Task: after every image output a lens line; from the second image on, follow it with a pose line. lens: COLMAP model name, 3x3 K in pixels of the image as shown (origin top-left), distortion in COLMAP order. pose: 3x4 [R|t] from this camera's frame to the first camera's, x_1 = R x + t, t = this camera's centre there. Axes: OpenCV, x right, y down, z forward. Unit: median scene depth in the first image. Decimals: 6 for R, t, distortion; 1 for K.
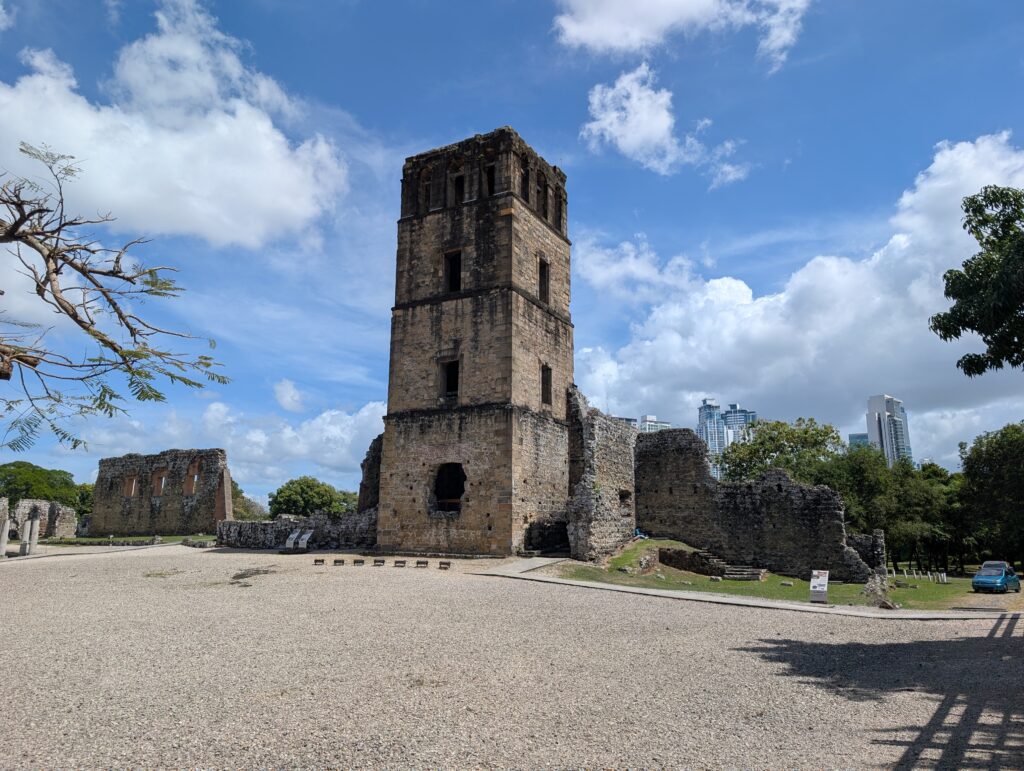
lens RADIAL K [[723.3, 0, 510.4], [0, 723.3, 377.8], [0, 0, 1]] dist [0.125298, -0.244725]
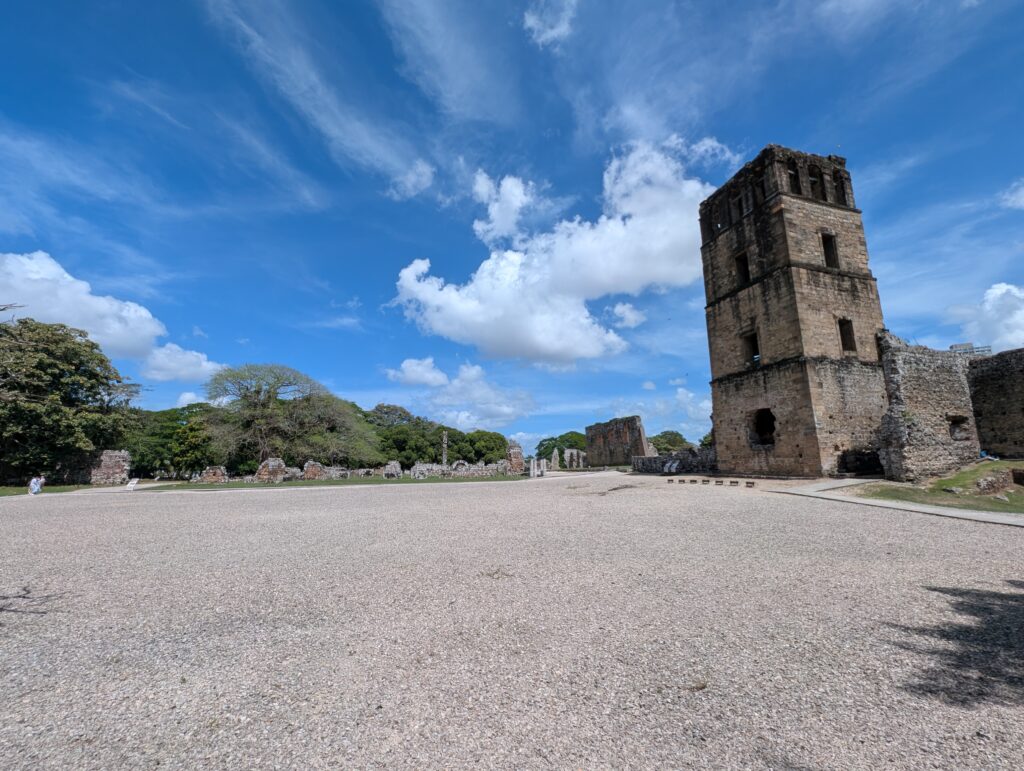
lens RADIAL K [[421.5, 0, 512.0], [0, 421.5, 385.5], [0, 0, 1]] dist [-0.001012, -0.000031]
pose [[0.717611, -0.149174, -0.680281, 0.115632], [0.165453, 0.985343, -0.041537, 0.030065], [0.676506, -0.082747, 0.731774, 0.121499]]
